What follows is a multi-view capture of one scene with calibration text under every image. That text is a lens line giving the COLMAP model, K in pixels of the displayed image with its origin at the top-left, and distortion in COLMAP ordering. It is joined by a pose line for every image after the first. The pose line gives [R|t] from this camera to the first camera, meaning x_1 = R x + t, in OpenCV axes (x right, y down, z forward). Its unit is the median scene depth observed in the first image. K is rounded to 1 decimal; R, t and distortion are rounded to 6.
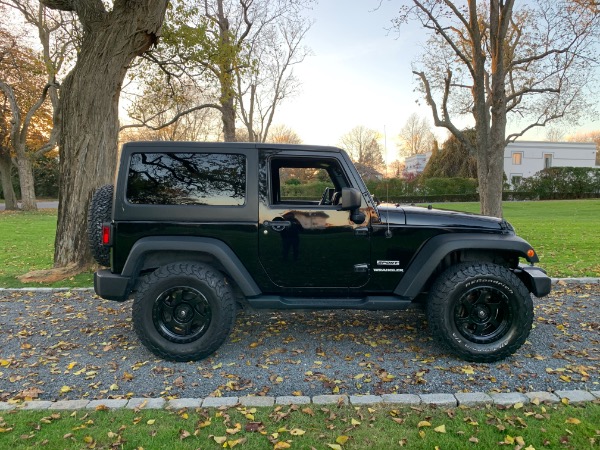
lens RADIAL K [[457.7, 0, 300.0], [0, 457.7, 225.0], [0, 0, 1]] dist [0.005982, -0.005622]
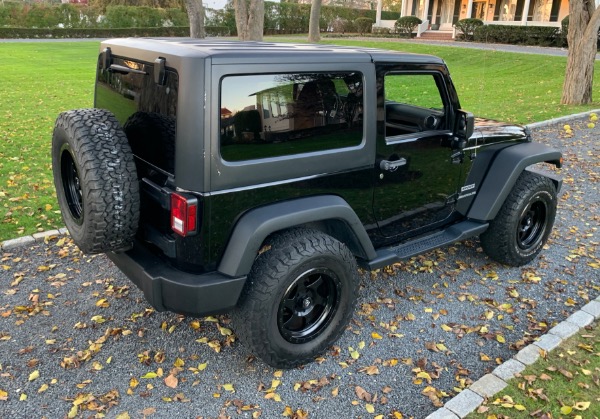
lens RADIAL K [[505.7, 0, 300.0], [0, 505.7, 209.5], [0, 0, 1]] dist [0.001592, -0.002045]
pose [[0.790221, -0.182902, 0.584892, -0.545636], [0.007242, 0.957143, 0.289524, -0.139046], [-0.612780, -0.224552, 0.757679, 0.340592]]
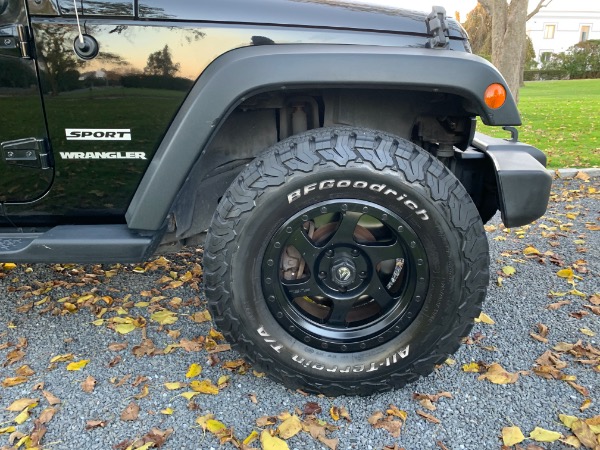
lens RADIAL K [[457.7, 0, 300.0], [0, 457.7, 225.0], [0, 0, 1]] dist [0.005982, -0.005622]
pose [[0.999412, -0.003674, -0.034080, 0.291632], [0.011603, 0.971804, 0.235503, 0.055173], [0.032254, -0.235760, 0.971276, 0.512212]]
